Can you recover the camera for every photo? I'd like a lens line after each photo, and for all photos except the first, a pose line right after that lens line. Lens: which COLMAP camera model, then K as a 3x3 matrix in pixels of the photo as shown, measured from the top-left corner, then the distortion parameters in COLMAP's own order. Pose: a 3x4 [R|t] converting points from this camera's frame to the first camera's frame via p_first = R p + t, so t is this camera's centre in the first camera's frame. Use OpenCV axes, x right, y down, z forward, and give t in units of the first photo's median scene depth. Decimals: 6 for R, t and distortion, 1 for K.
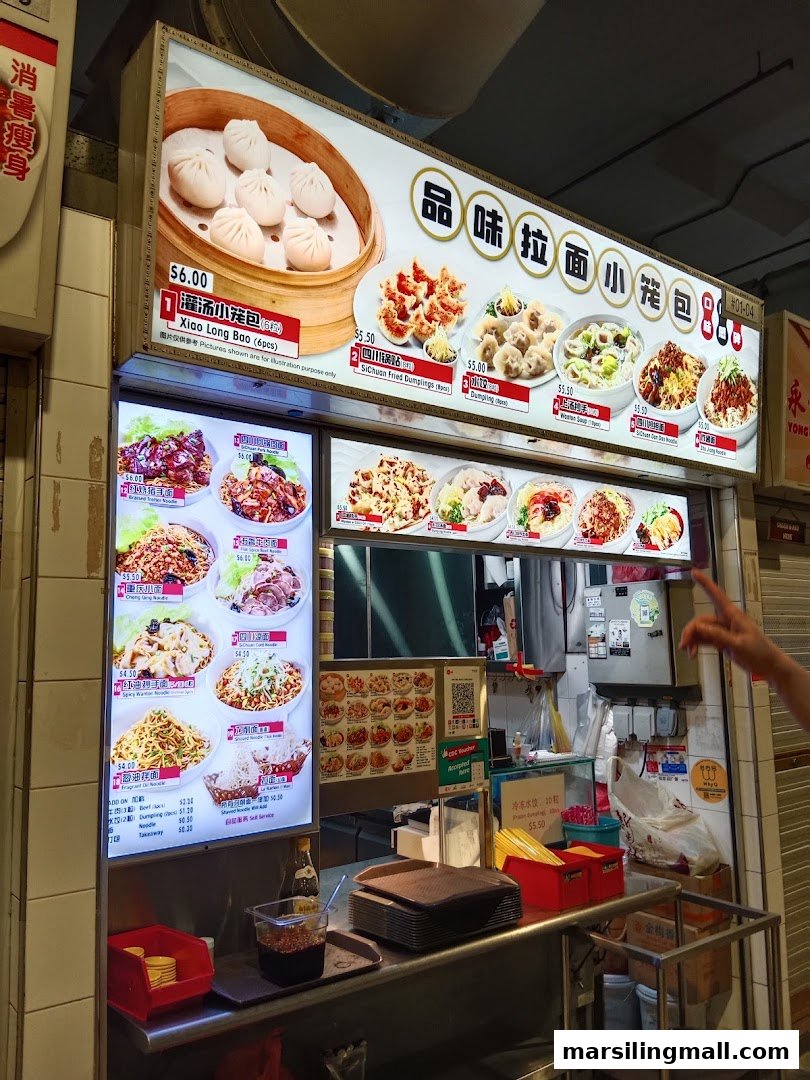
lens RADIAL K [[855.6, 0, 403.6], [0, 855.6, 544.3], [0, 0, 1]] dist [-0.004434, -0.002895]
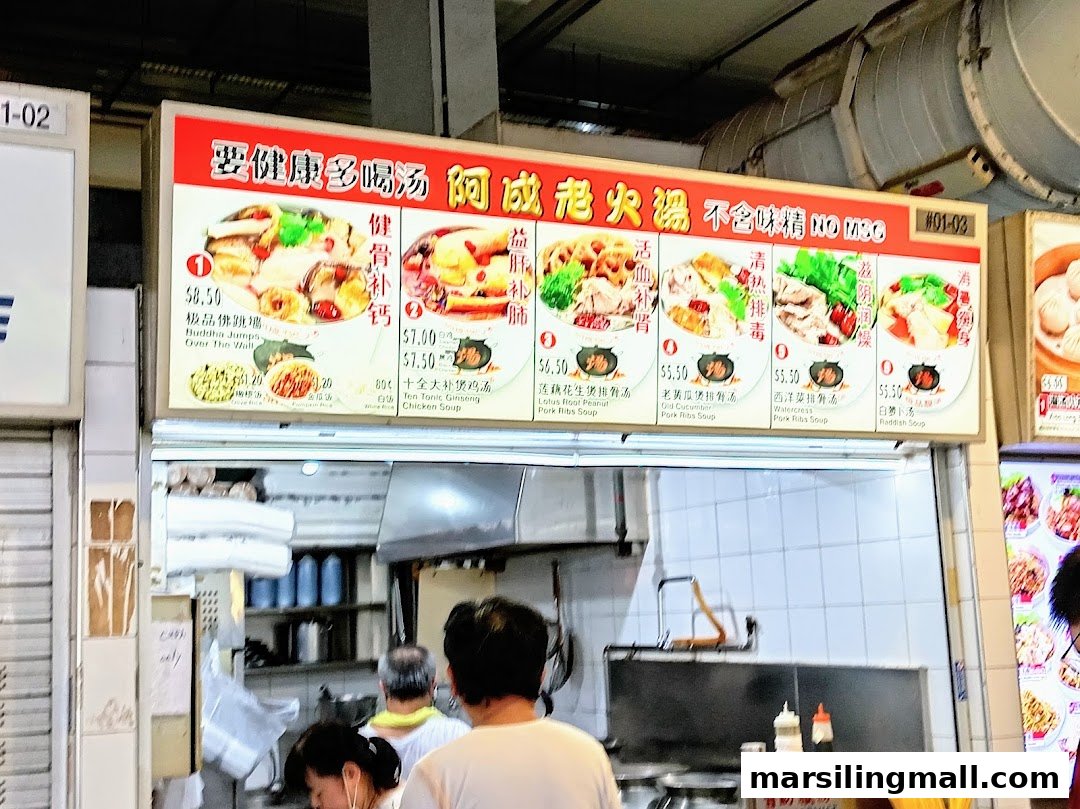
lens RADIAL K [[1473.4, 0, 541.1], [0, 1473.4, 400.4], [0, 0, 1]] dist [-0.005813, 0.000000]
pose [[0.980255, -0.045539, -0.192425, -0.573789], [0.042519, 0.998900, -0.019795, -0.253985], [0.193114, 0.011223, 0.981112, -1.461403]]
